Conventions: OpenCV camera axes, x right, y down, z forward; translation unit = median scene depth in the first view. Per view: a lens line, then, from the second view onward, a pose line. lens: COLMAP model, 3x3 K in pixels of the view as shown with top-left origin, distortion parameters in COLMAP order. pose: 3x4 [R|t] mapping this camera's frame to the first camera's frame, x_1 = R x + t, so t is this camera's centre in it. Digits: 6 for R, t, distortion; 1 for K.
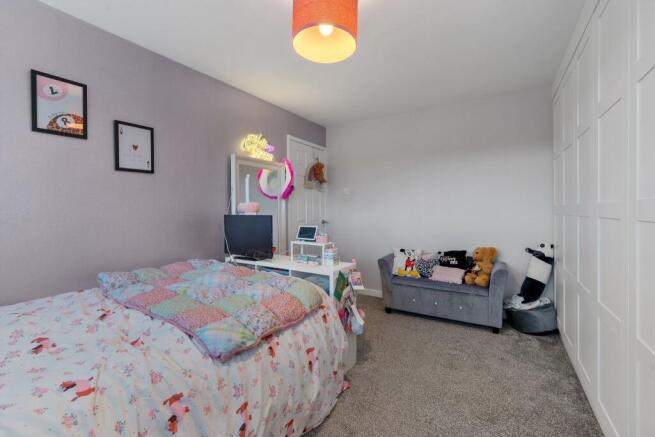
lens RADIAL K [[275.3, 0, 326.1], [0, 275.3, 213.8], [0, 0, 1]] dist [0.000099, -0.000117]
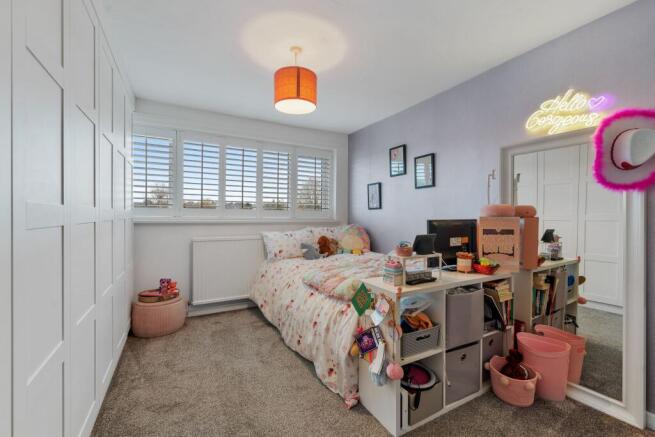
lens RADIAL K [[275.3, 0, 325.7], [0, 275.3, 216.7], [0, 0, 1]] dist [0.000099, -0.000117]
pose [[-0.470536, 0.017580, -0.882206, 0.806376], [-0.006091, 0.999713, 0.023170, -0.027912], [0.882360, 0.016275, -0.470294, 1.174867]]
